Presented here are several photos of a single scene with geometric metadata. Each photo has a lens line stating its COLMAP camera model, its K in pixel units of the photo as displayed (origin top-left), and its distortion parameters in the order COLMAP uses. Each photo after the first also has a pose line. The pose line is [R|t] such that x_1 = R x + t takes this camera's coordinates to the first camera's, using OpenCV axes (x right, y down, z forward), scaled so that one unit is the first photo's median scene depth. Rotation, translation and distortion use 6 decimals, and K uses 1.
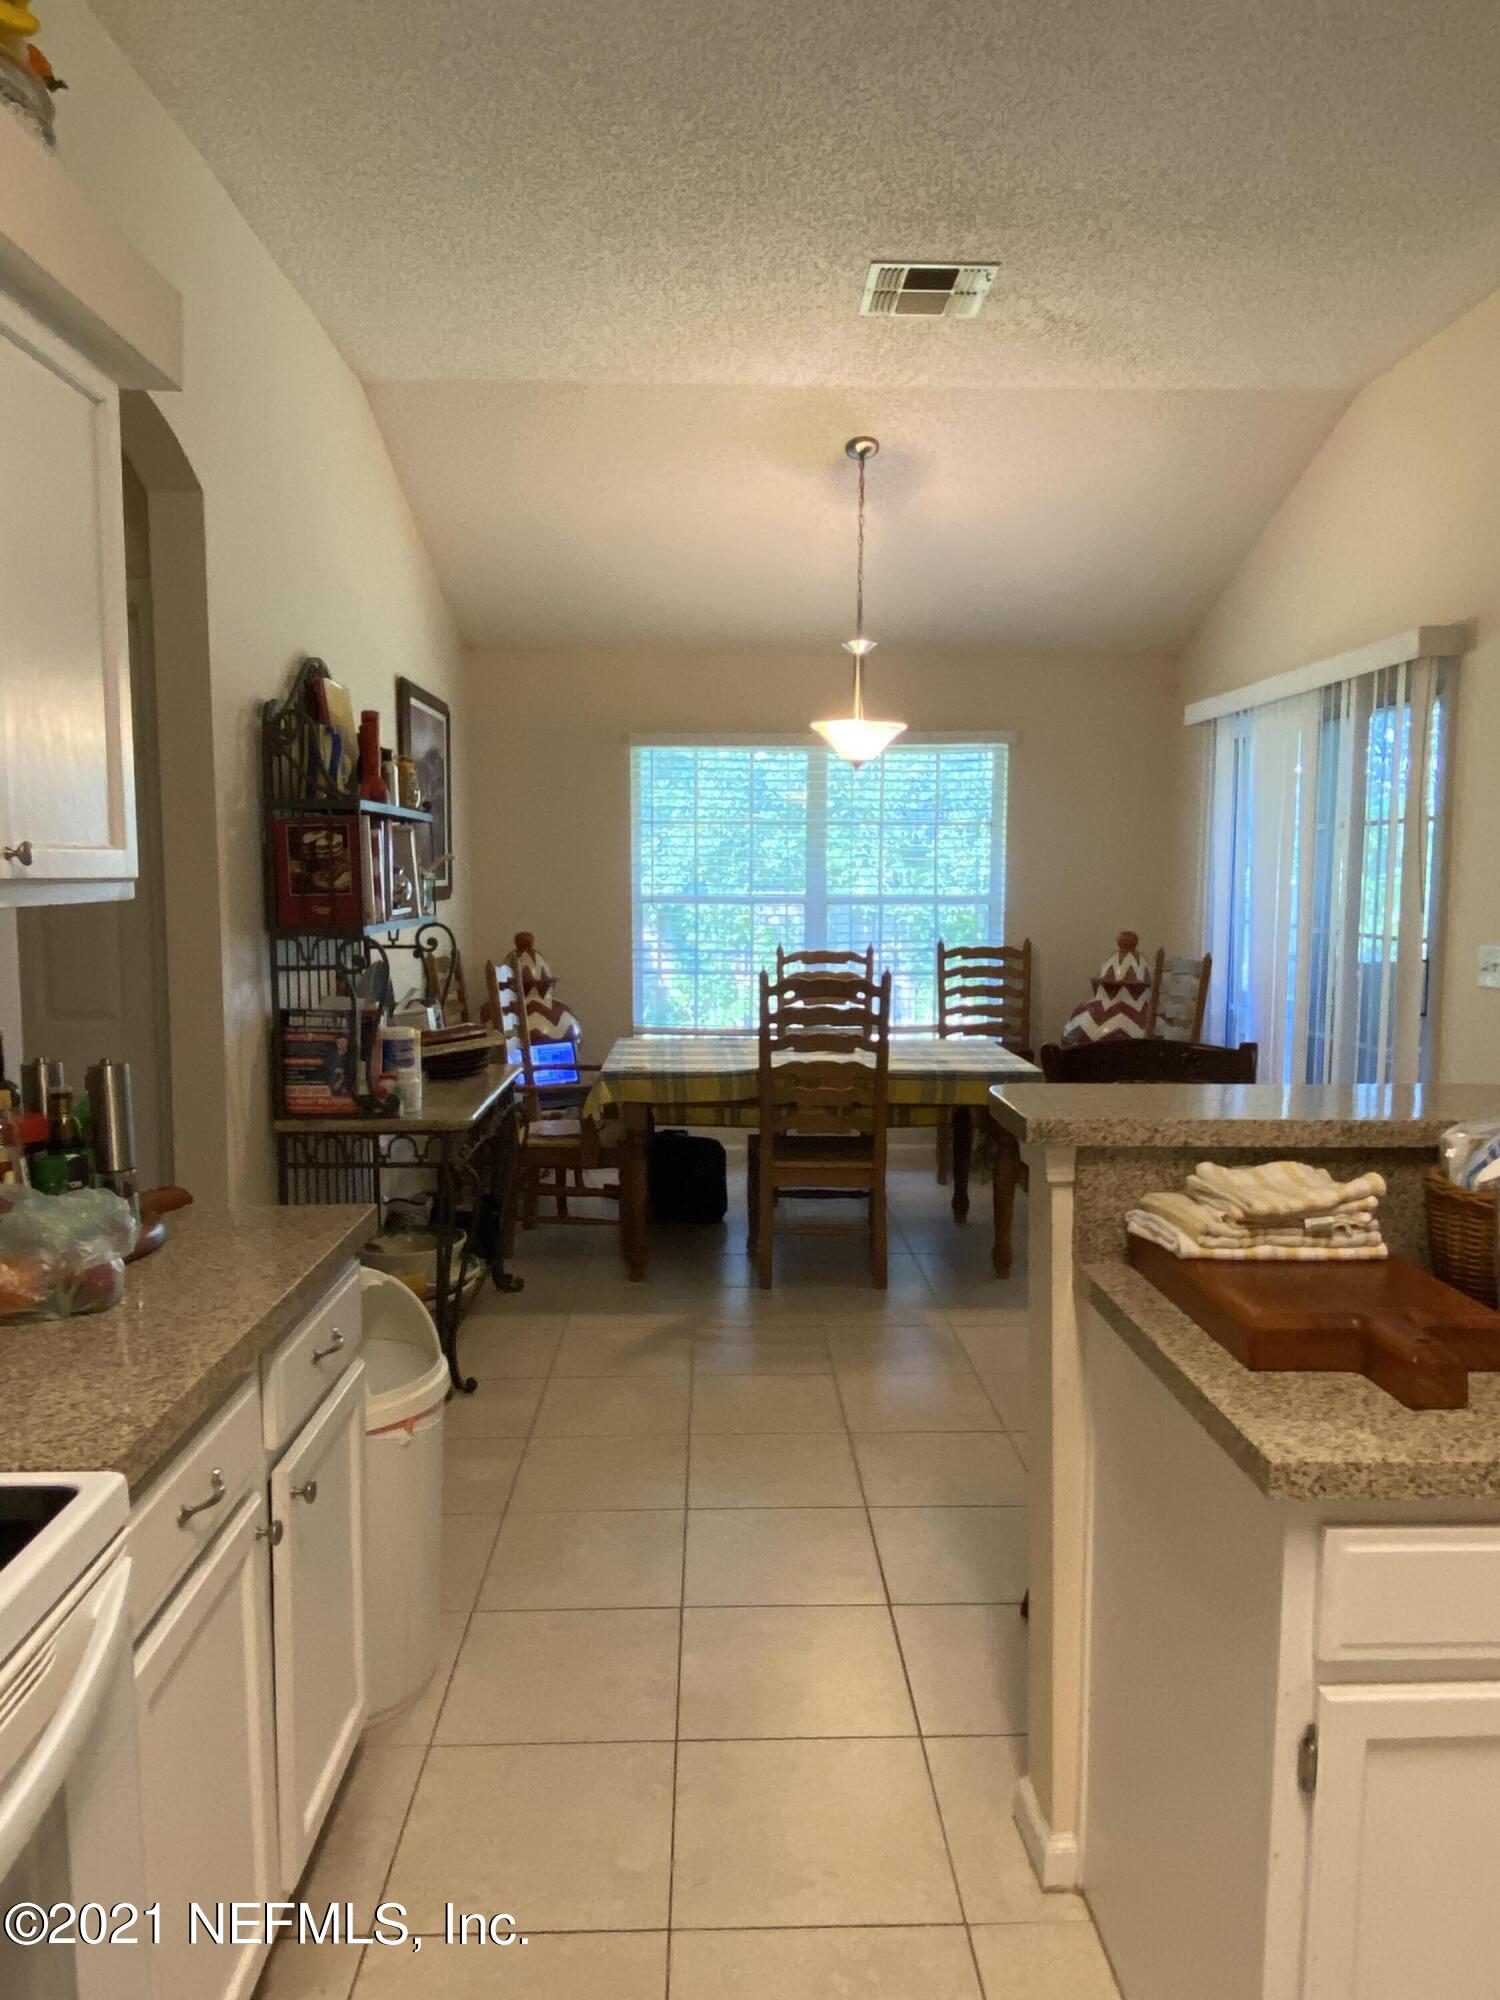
lens RADIAL K [[1352.0, 0, 784.7], [0, 1352.0, 995.6], [0, 0, 1]] dist [0.053121, -0.052824]
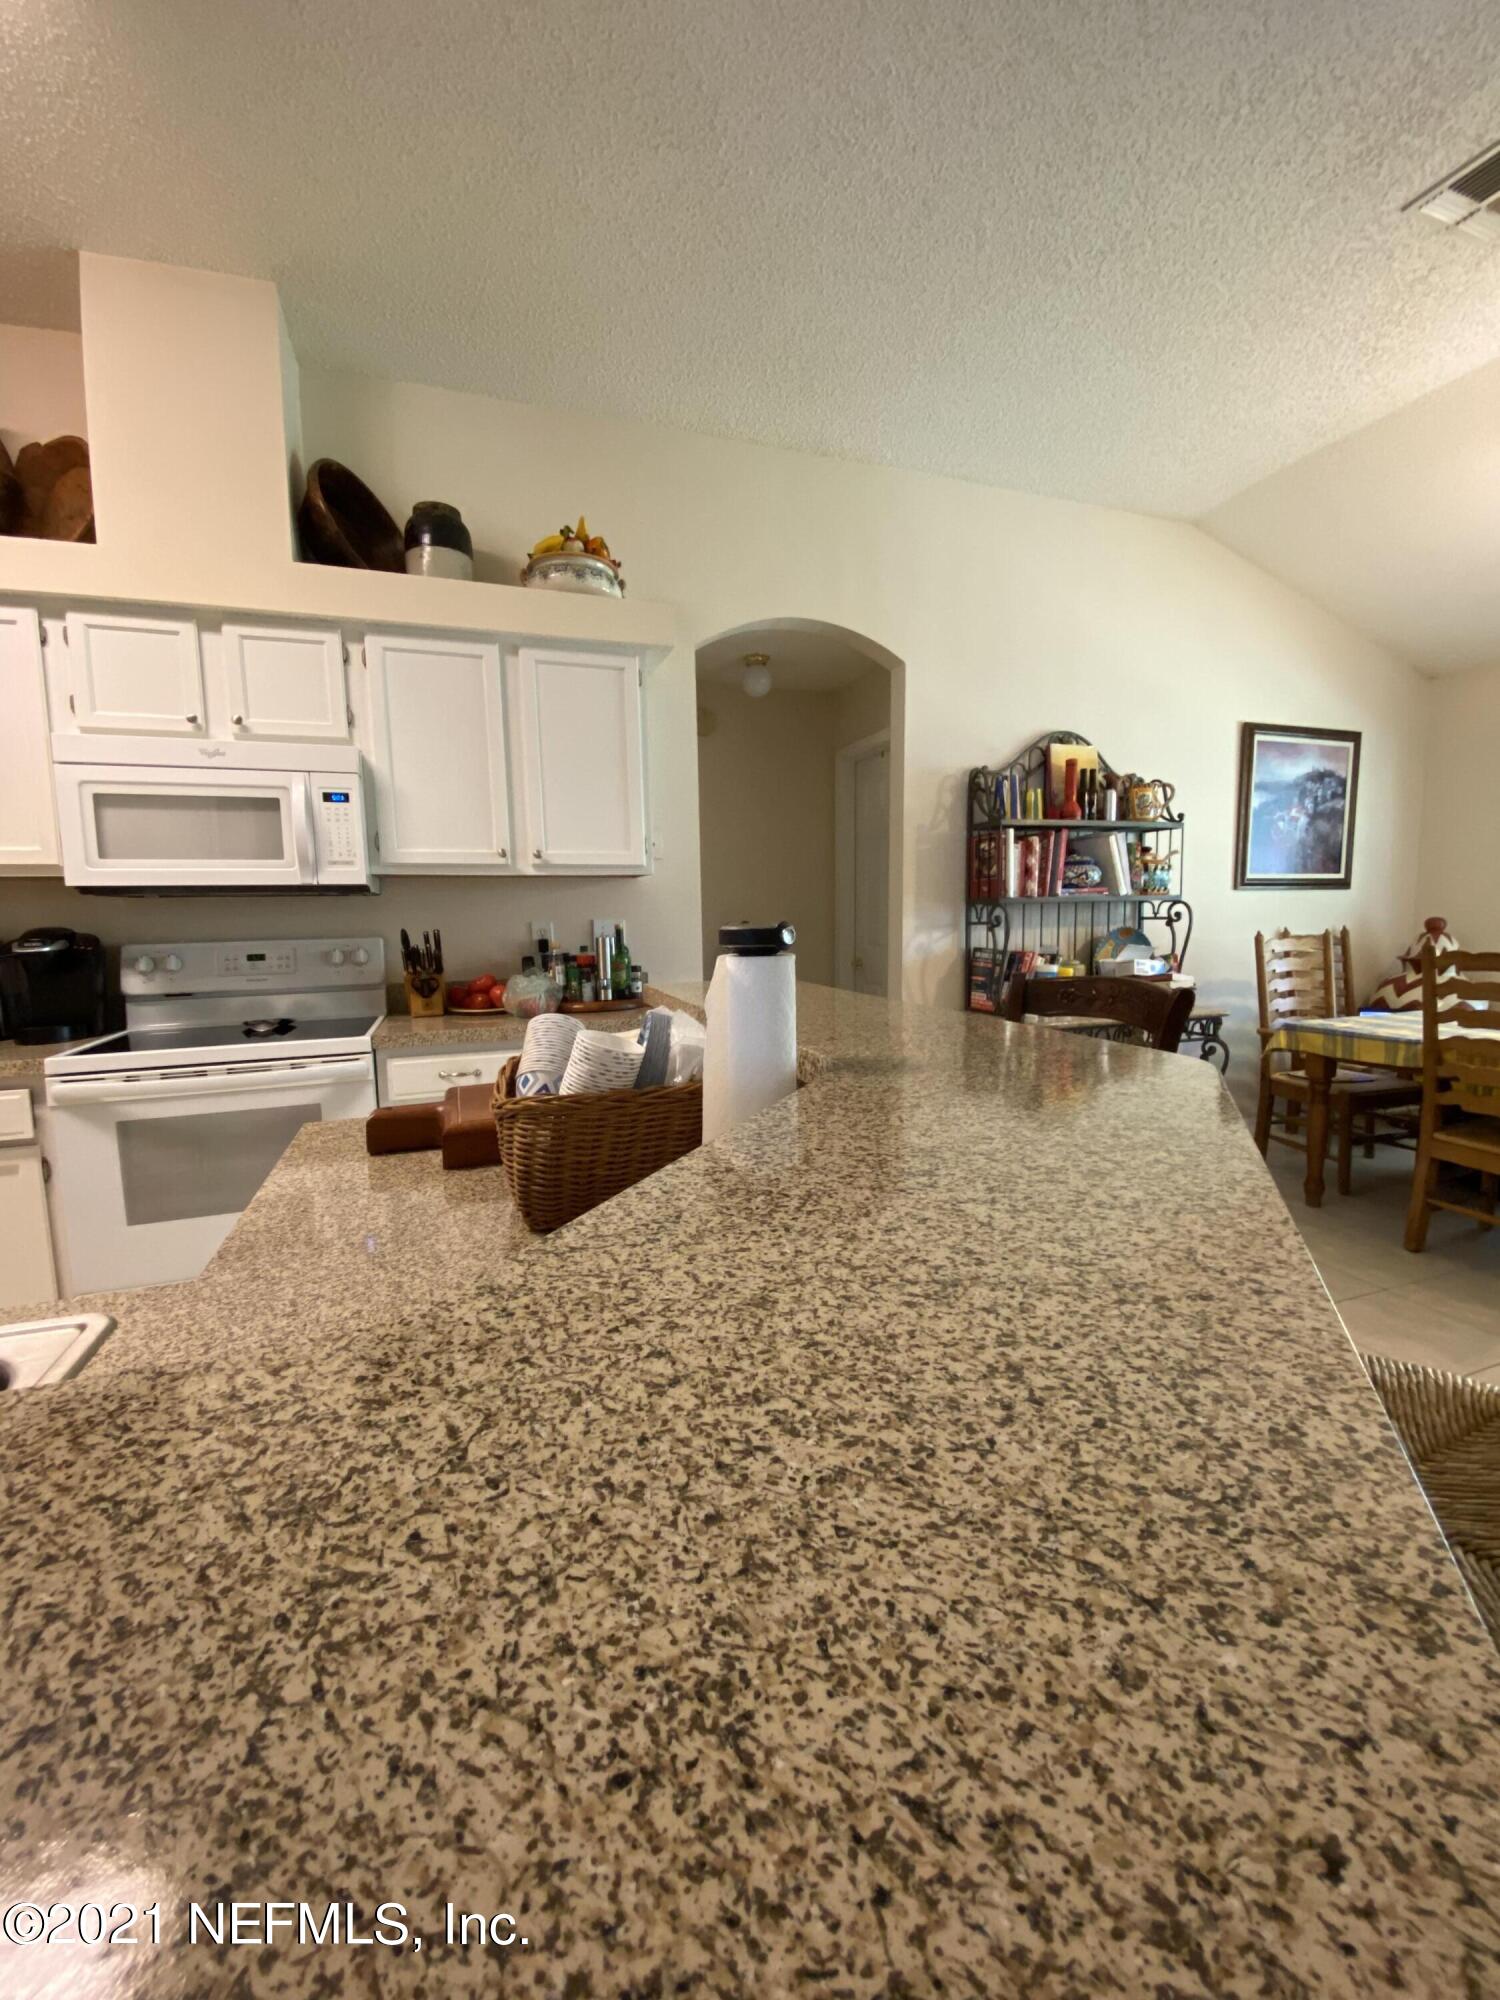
lens RADIAL K [[813.9, 0, 751.0], [0, 813.9, 1008.1], [0, 0, 1]] dist [0.022670, -0.021487]
pose [[0.280280, 0.100252, -0.954669, 0.555773], [-0.068674, 0.994077, 0.084228, 0.018869], [0.957459, 0.041954, 0.285504, 0.441429]]
